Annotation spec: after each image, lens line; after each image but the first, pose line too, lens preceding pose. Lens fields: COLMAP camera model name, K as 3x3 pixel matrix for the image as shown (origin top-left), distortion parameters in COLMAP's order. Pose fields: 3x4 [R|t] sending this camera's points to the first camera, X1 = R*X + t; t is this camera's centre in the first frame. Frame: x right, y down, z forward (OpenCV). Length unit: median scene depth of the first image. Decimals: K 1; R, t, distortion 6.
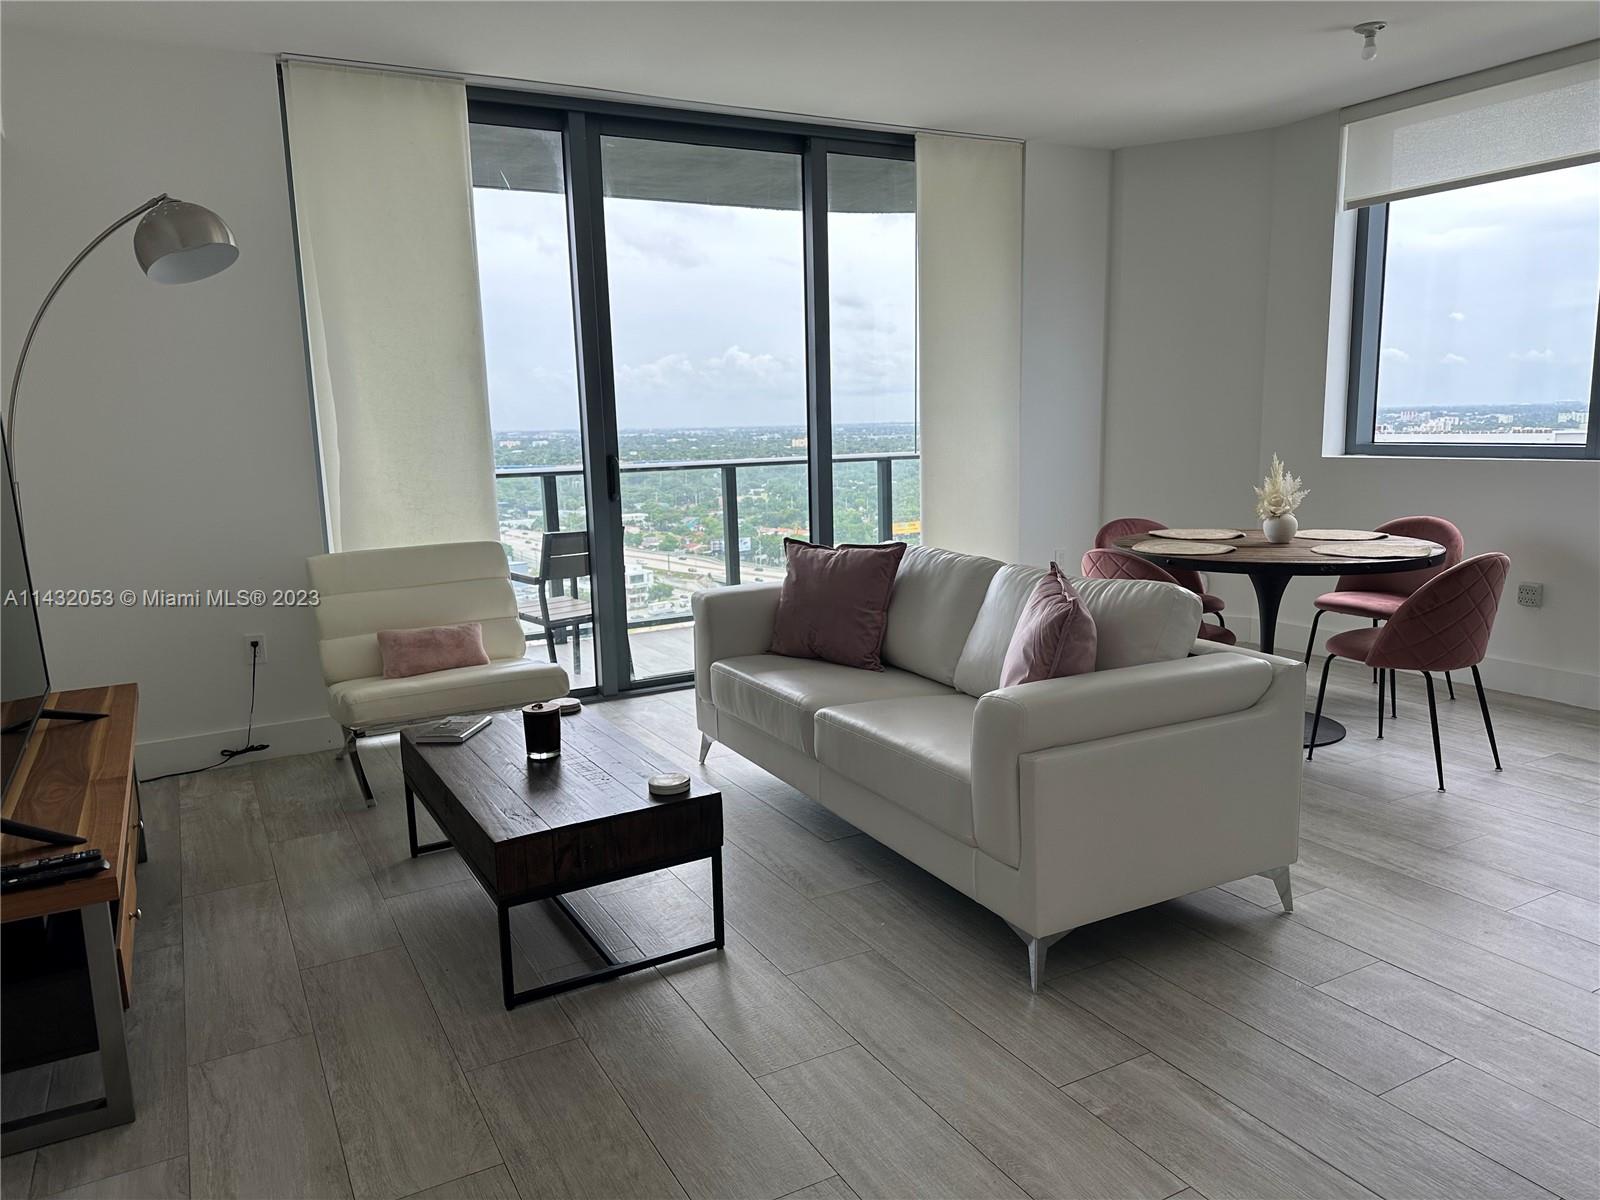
lens RADIAL K [[1130.1, 0, 877.2], [0, 1130.1, 611.3], [0, 0, 1]] dist [0.067310, -0.079252]
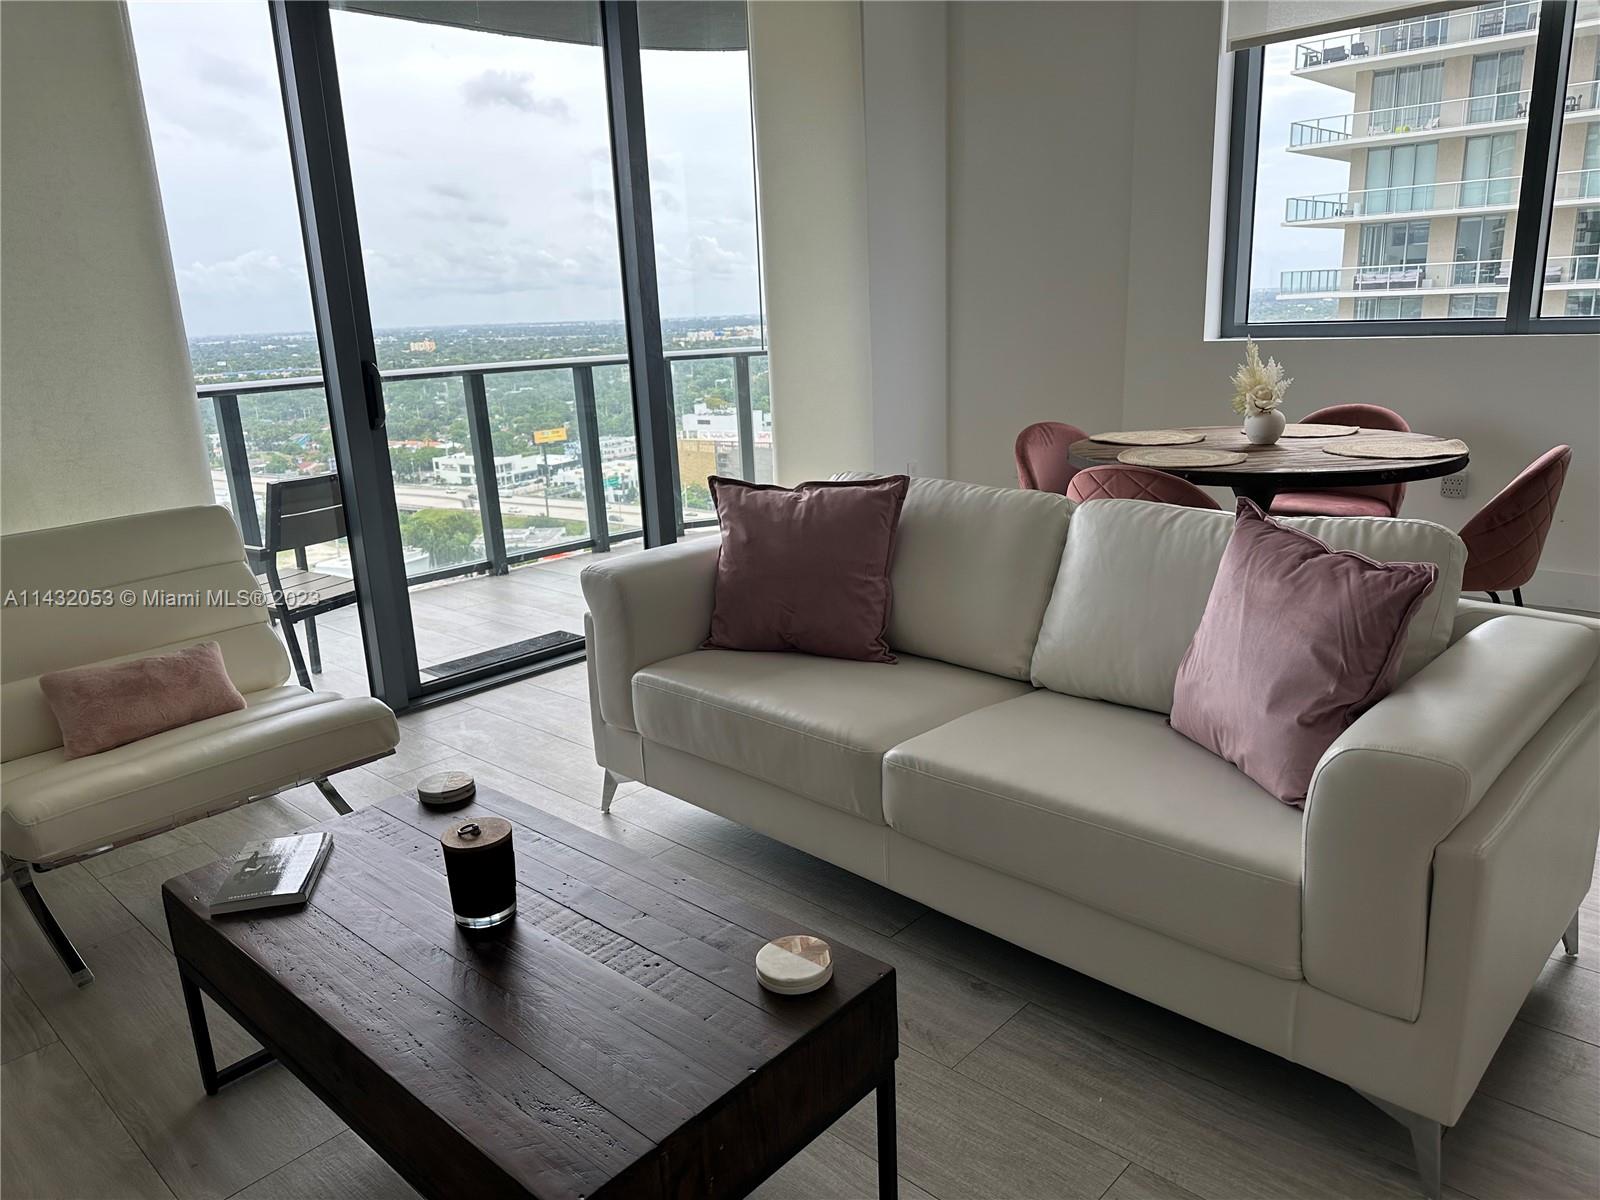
lens RADIAL K [[1130.1, 0, 860.7], [0, 1130.1, 601.0], [0, 0, 1]] dist [0.067310, -0.079252]
pose [[0.957829, -0.088777, 0.273279, -0.192860], [0.067397, 0.993955, 0.086671, -0.044324], [-0.279321, -0.064598, 0.958022, 0.322609]]
